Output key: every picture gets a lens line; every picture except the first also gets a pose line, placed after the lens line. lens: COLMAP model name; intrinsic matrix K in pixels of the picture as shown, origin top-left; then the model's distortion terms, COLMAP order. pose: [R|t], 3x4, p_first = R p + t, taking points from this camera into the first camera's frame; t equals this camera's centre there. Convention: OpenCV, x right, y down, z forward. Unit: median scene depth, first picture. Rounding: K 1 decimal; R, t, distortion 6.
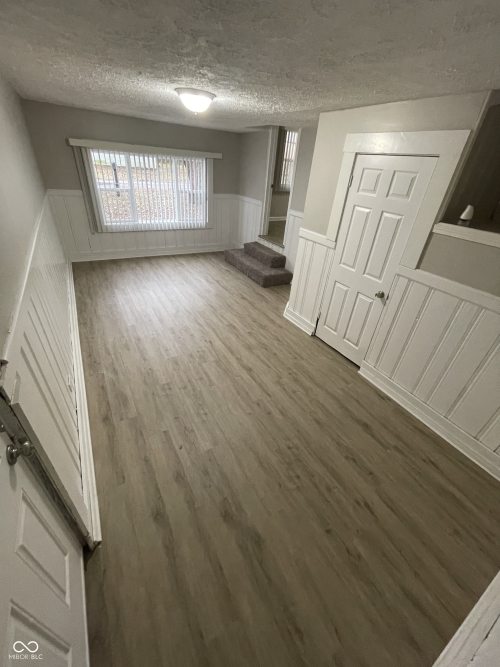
lens RADIAL K [[269.6, 0, 251.7], [0, 269.6, 331.0], [0, 0, 1]] dist [-0.000938, -0.000010]
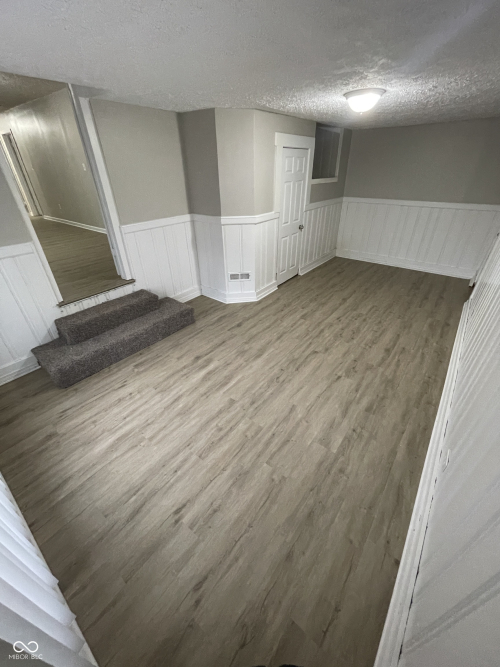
lens RADIAL K [[269.6, 0, 251.7], [0, 269.6, 331.0], [0, 0, 1]] dist [-0.000938, -0.000010]
pose [[-0.365620, -0.553439, 0.748350, -0.927335], [0.477849, 0.578357, 0.661184, -0.882485], [-0.798738, 0.599340, 0.053001, 1.293952]]
